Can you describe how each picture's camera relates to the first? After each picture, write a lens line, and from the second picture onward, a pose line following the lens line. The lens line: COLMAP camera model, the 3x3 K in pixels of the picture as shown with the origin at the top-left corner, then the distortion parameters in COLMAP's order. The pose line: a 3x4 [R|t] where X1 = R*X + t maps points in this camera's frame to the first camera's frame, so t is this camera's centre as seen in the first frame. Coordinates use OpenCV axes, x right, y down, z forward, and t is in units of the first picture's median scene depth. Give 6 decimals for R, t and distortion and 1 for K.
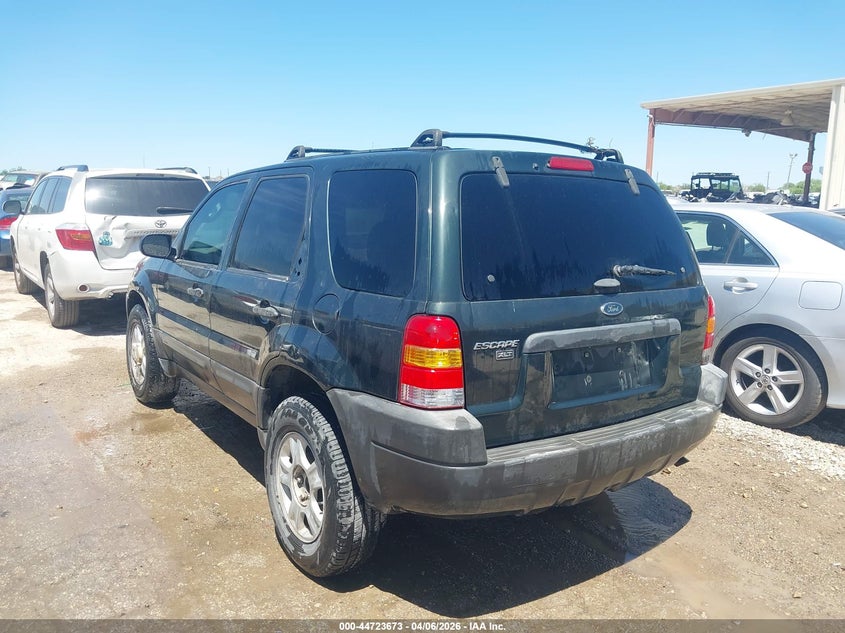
lens RADIAL K [[670.1, 0, 420.3], [0, 670.1, 325.5], [0, 0, 1]] dist [0.005677, -0.005164]
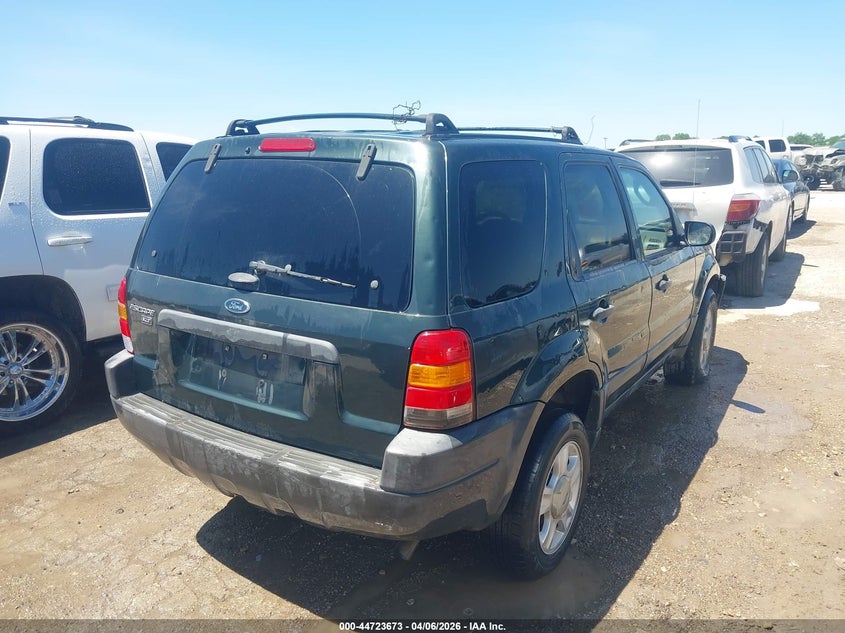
lens RADIAL K [[670.1, 0, 420.3], [0, 670.1, 325.5], [0, 0, 1]] dist [0.005677, -0.005164]
pose [[0.376621, 0.202782, -0.903900, 1.194789], [-0.160741, 0.975251, 0.151815, -0.175123], [0.912315, 0.088118, 0.399895, 0.853174]]
